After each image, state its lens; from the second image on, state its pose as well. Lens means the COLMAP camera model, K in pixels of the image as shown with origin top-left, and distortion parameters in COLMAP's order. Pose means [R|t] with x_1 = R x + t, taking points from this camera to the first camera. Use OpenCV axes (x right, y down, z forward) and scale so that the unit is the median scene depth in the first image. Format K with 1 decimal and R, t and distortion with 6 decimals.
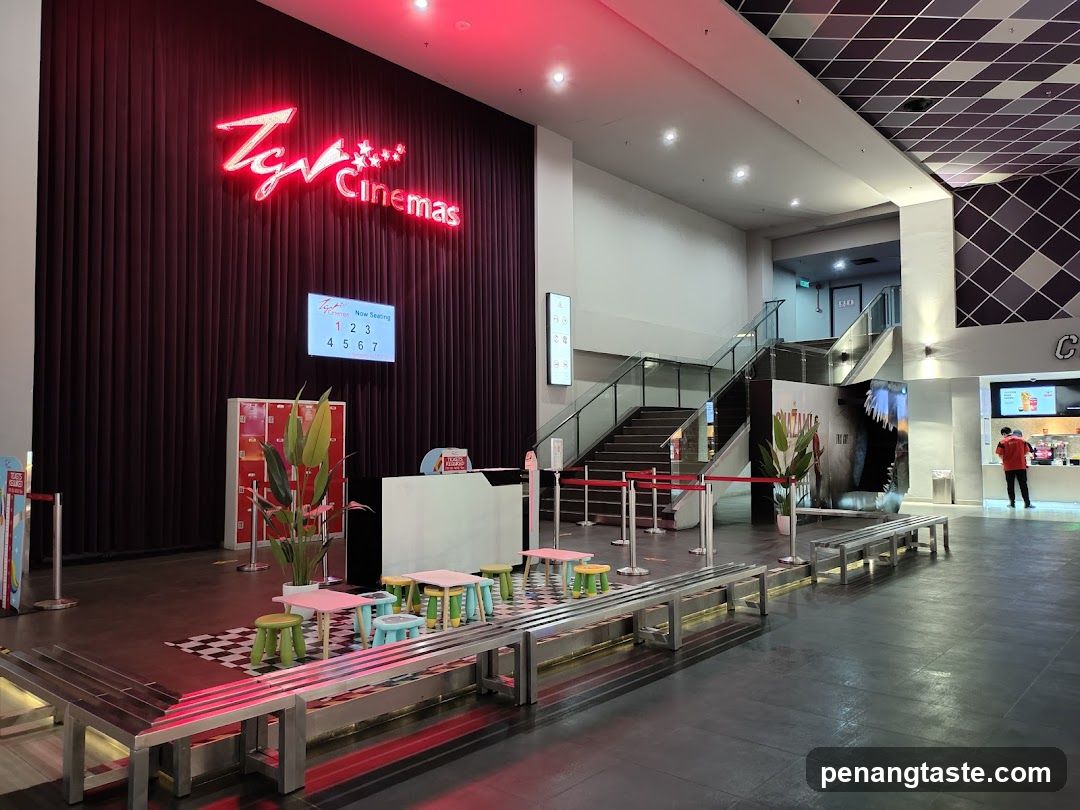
lens RADIAL K [[787.9, 0, 540.0], [0, 787.9, 405.0], [0, 0, 1]] dist [0.053699, -0.048371]
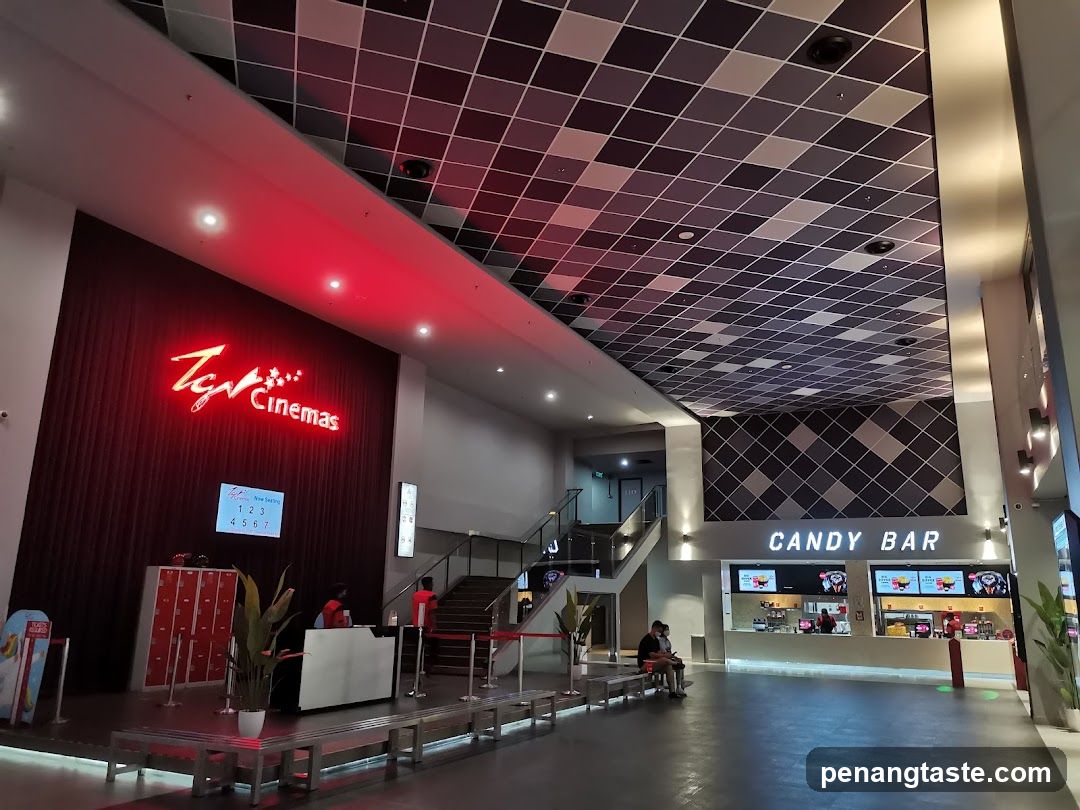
lens RADIAL K [[787.5, 0, 540.0], [0, 787.5, 405.0], [0, 0, 1]] dist [0.101033, -0.143862]
pose [[0.970938, 0.079619, 0.225701, -0.077053], [-0.033749, 0.979167, -0.200232, -0.019473], [-0.236941, 0.186796, 0.953397, -0.317706]]
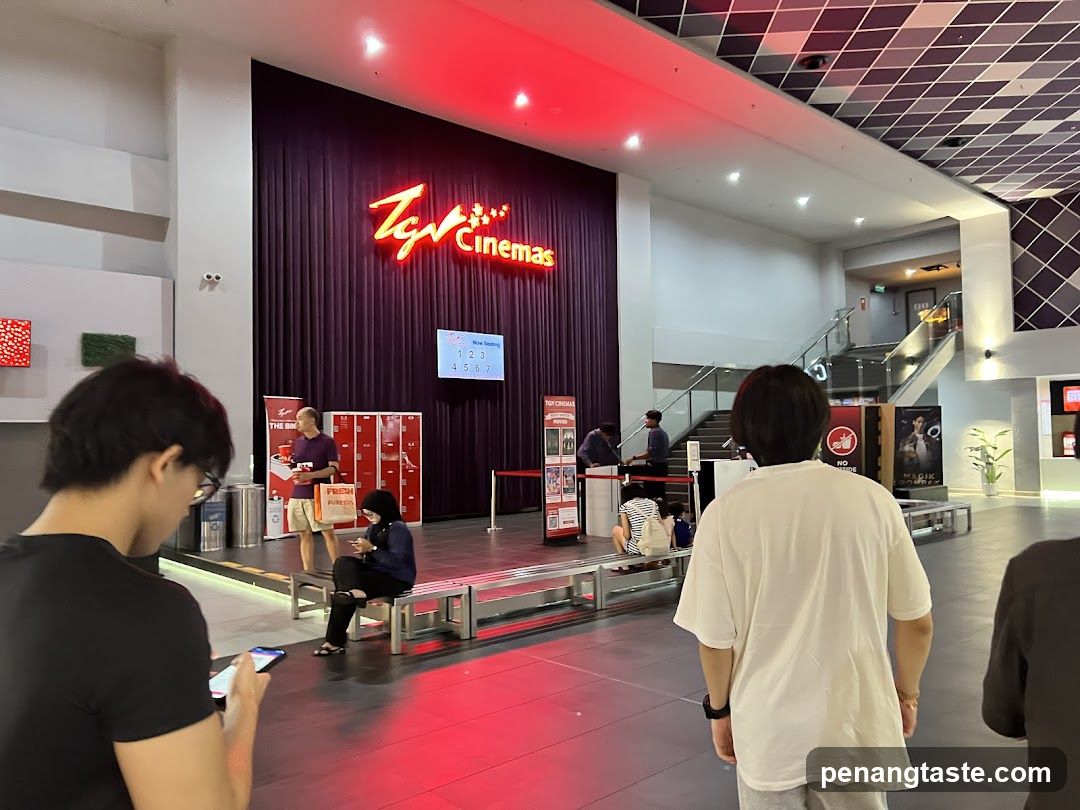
lens RADIAL K [[798.7, 0, 557.5], [0, 798.7, 409.4], [0, 0, 1]] dist [0.087429, -0.091684]
pose [[0.994938, -0.015247, -0.099325, 0.022464], [0.016204, 0.999830, 0.008836, -0.016727], [0.099173, -0.010401, 0.995016, -0.224780]]
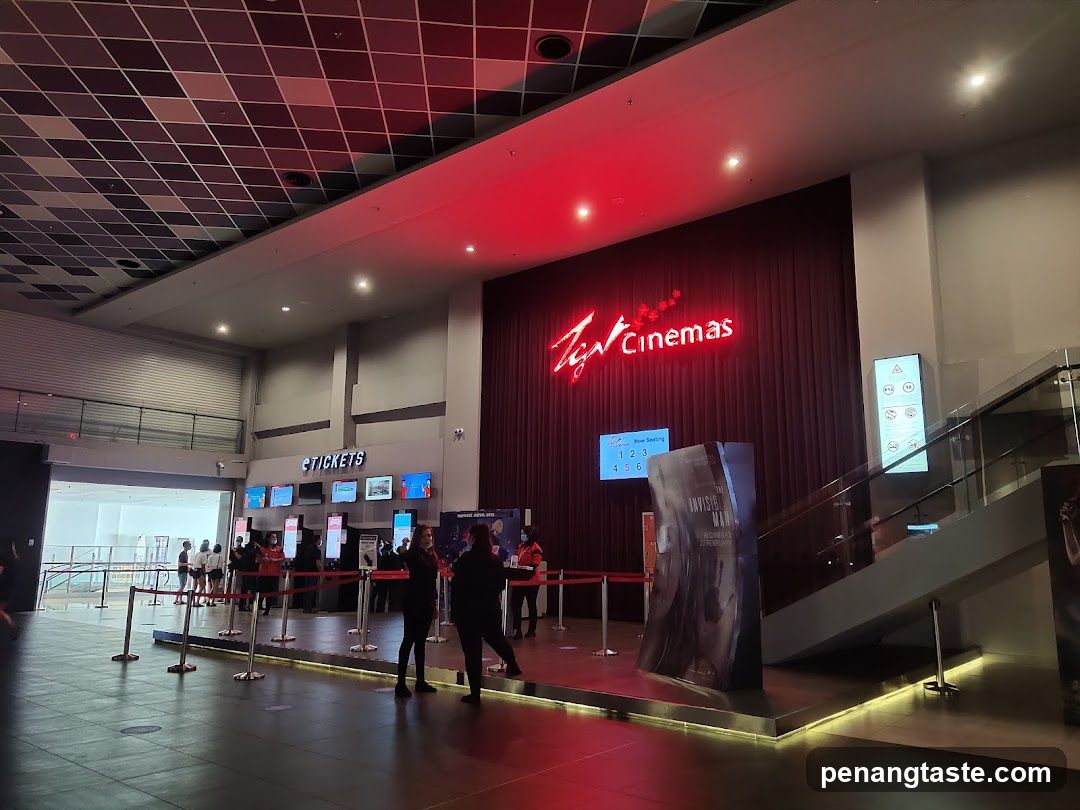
lens RADIAL K [[787.9, 0, 540.0], [0, 787.9, 405.0], [0, 0, 1]] dist [0.053699, -0.048371]
pose [[0.025052, -0.177585, -0.983787, 0.886252], [0.035388, 0.983636, -0.176657, 0.037402], [0.999060, -0.030389, 0.030926, 0.710365]]
